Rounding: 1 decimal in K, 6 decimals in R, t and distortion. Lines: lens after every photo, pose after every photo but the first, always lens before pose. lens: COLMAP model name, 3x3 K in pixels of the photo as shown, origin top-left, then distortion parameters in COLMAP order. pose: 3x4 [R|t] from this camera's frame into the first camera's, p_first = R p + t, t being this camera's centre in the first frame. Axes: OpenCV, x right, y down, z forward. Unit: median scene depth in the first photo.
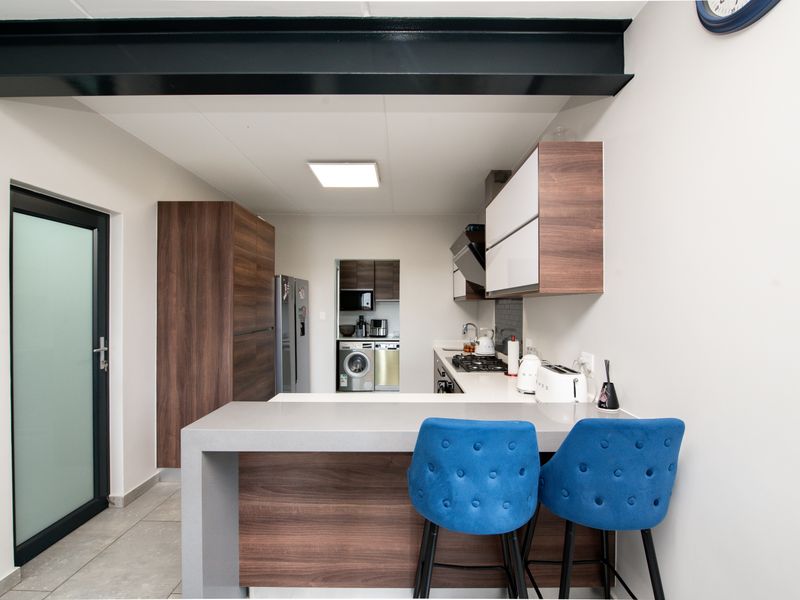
lens RADIAL K [[356.9, 0, 402.5], [0, 356.9, 302.5], [0, 0, 1]] dist [-0.003592, -0.000640]
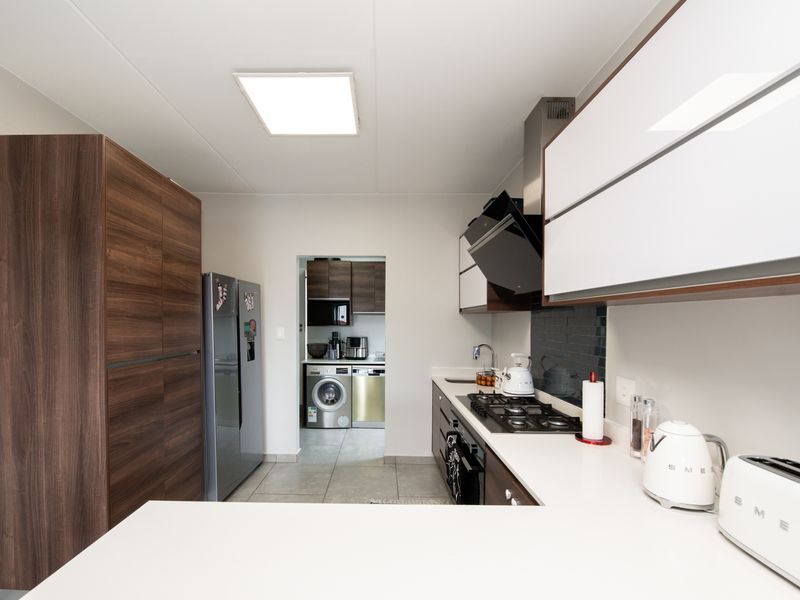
lens RADIAL K [[367.3, 0, 379.7], [0, 367.3, 327.6], [0, 0, 1]] dist [-0.001608, -0.000238]
pose [[0.999983, 0.004631, -0.003634, -0.020891], [-0.004524, 0.999573, 0.028860, 0.004841], [0.003766, -0.028843, 0.999577, 0.303257]]
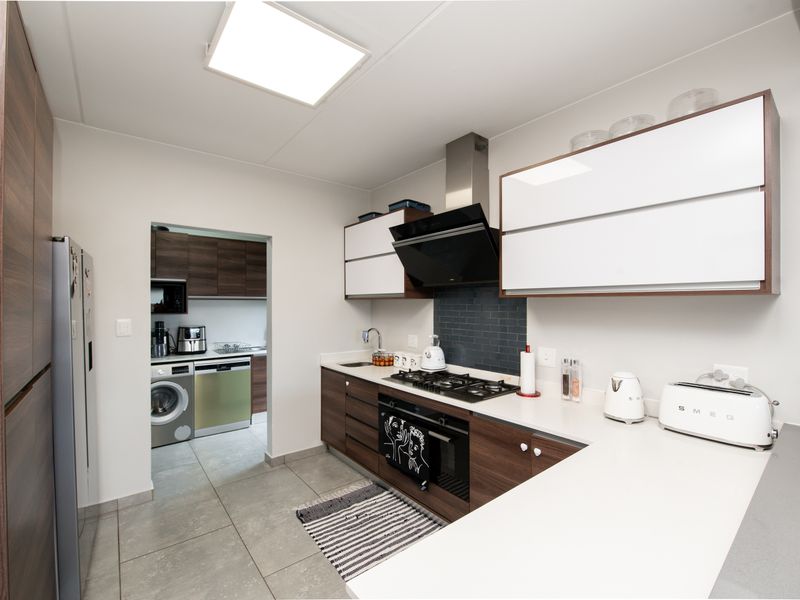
lens RADIAL K [[356.9, 0, 402.5], [0, 356.9, 302.5], [0, 0, 1]] dist [-0.003592, -0.000640]
pose [[0.772177, 0.001626, 0.635406, -0.299706], [-0.006511, 0.999964, 0.005354, -0.003626], [-0.635374, -0.008271, 0.772160, 0.414394]]
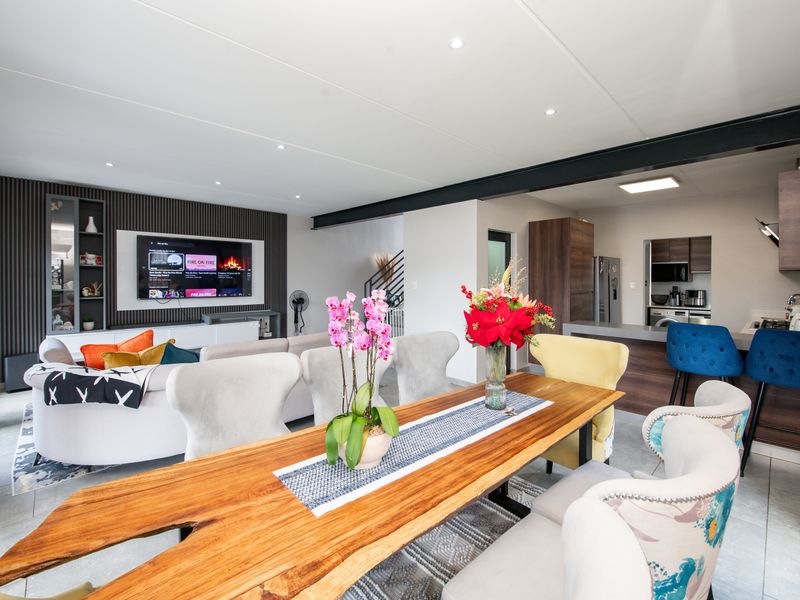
lens RADIAL K [[364.8, 0, 400.2], [0, 364.8, 281.6], [0, 0, 1]] dist [-0.003539, -0.000243]
pose [[0.689849, 0.006208, -0.723927, 0.181667], [0.007448, 0.999849, 0.015671, -0.002361], [0.723915, -0.016202, 0.689699, -0.621130]]
